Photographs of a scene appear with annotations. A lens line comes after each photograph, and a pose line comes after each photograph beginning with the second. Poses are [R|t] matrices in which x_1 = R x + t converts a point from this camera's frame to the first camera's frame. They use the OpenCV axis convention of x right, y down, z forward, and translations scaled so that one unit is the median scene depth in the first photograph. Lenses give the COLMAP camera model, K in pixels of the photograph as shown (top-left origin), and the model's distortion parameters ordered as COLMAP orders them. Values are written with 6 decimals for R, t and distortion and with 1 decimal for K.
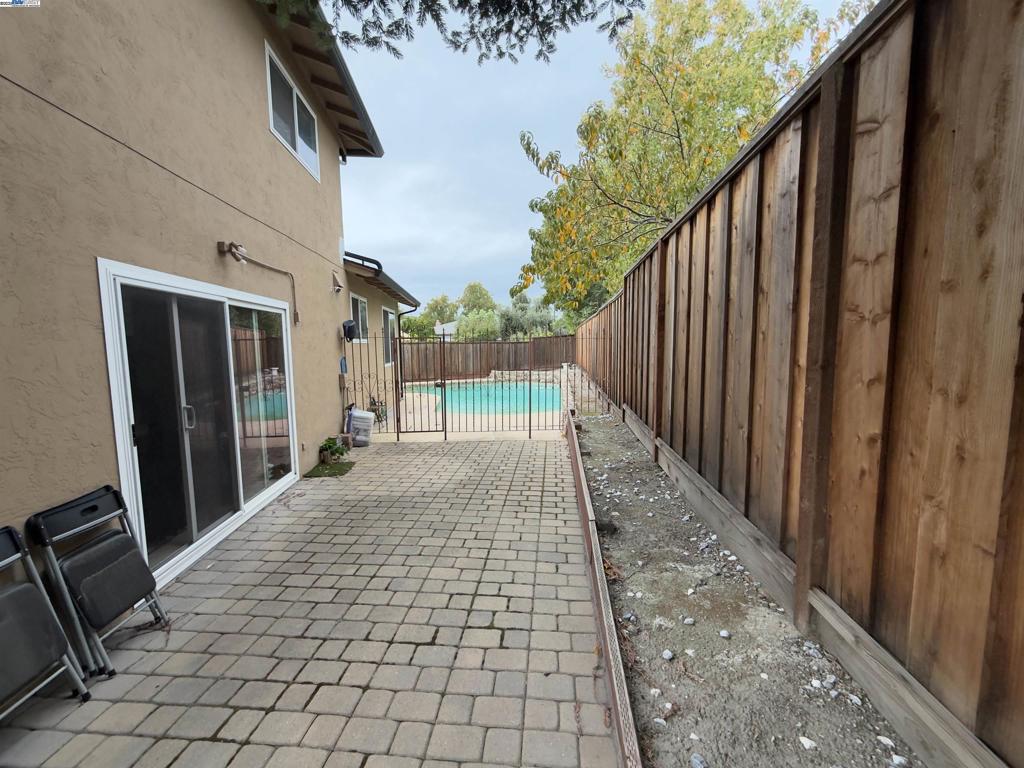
lens RADIAL K [[404.3, 0, 517.6], [0, 404.3, 381.6], [0, 0, 1]] dist [0.001712, 0.000389]
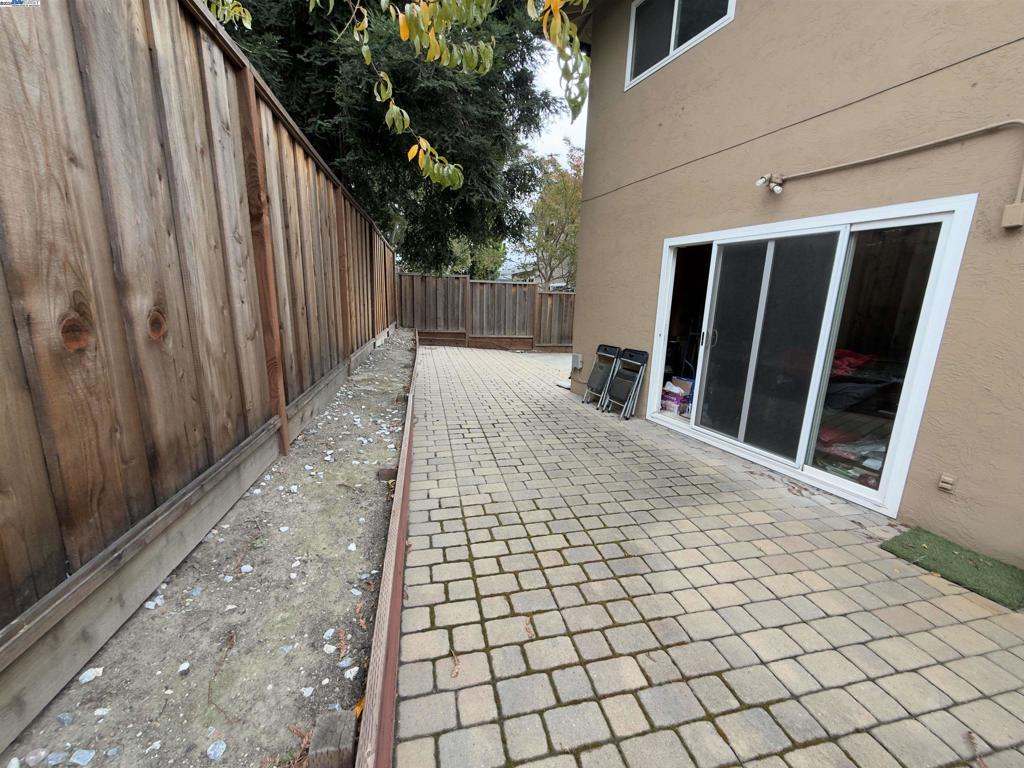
lens RADIAL K [[404.3, 0, 513.4], [0, 404.3, 385.9], [0, 0, 1]] dist [0.001712, 0.000389]
pose [[-0.952580, 0.050104, -0.300135, 0.174142], [-0.046323, 0.950976, 0.305775, -0.111307], [0.300742, 0.305179, -0.903560, 1.595607]]
